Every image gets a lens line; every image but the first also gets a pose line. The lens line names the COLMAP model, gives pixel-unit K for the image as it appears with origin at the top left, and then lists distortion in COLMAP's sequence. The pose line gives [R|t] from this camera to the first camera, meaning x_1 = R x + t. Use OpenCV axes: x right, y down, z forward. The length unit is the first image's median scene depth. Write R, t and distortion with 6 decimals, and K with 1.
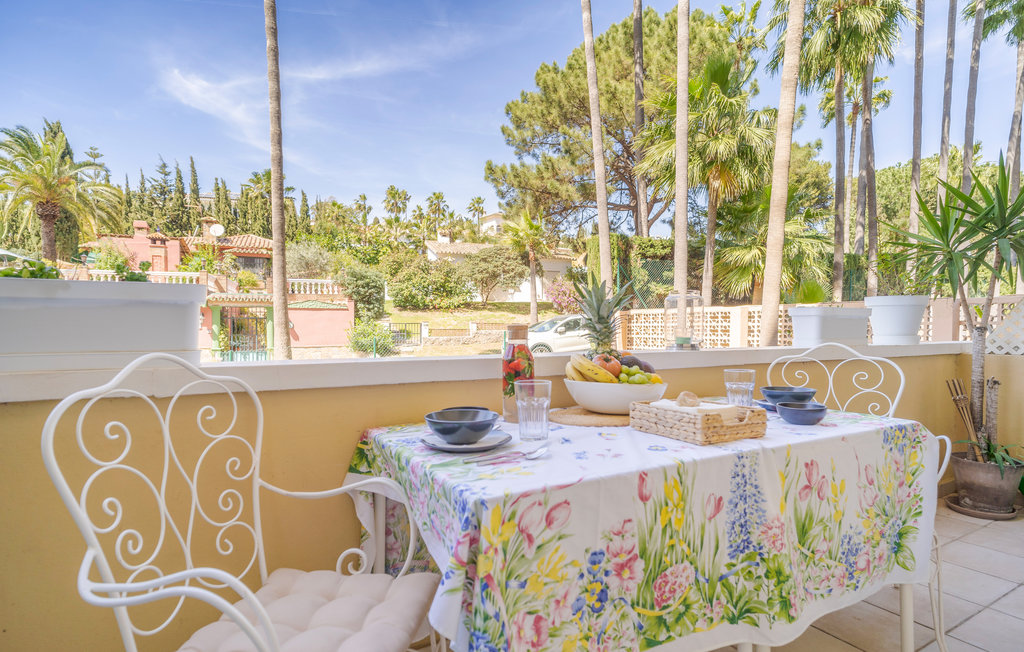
lens RADIAL K [[520.5, 0, 512.0], [0, 520.5, 326.0], [0, 0, 1]] dist [-0.000424, 0.000024]
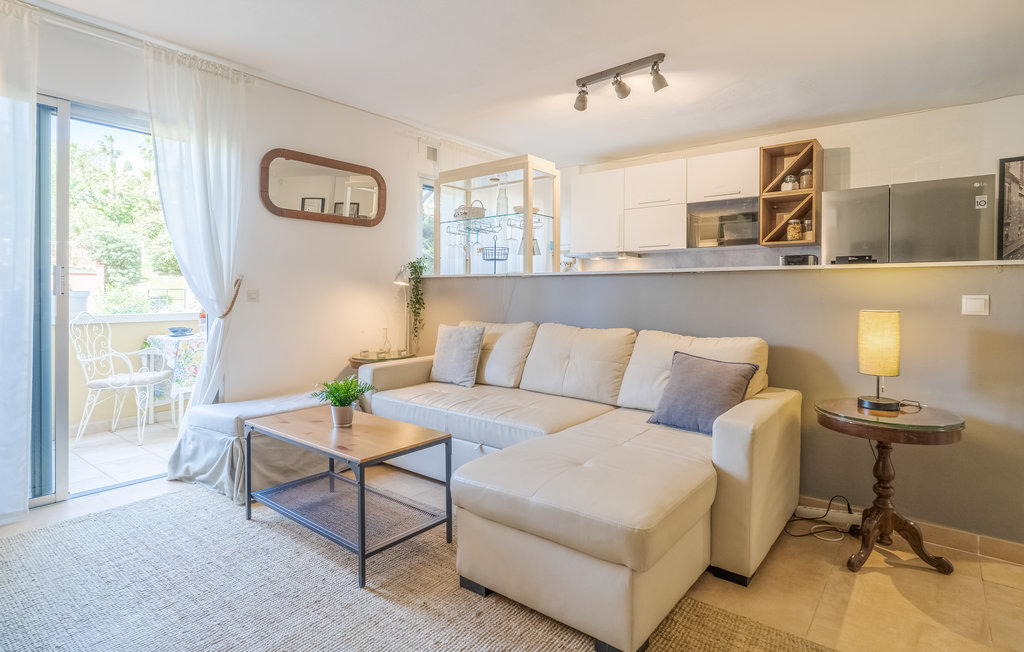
lens RADIAL K [[528.5, 0, 511.7], [0, 528.5, 288.3], [0, 0, 1]] dist [-0.000573, -0.000118]
pose [[0.930482, 0.002137, 0.366331, 0.037486], [-0.001453, 0.999997, -0.002144, -0.005189], [-0.366335, 0.001463, 0.930482, -0.173723]]
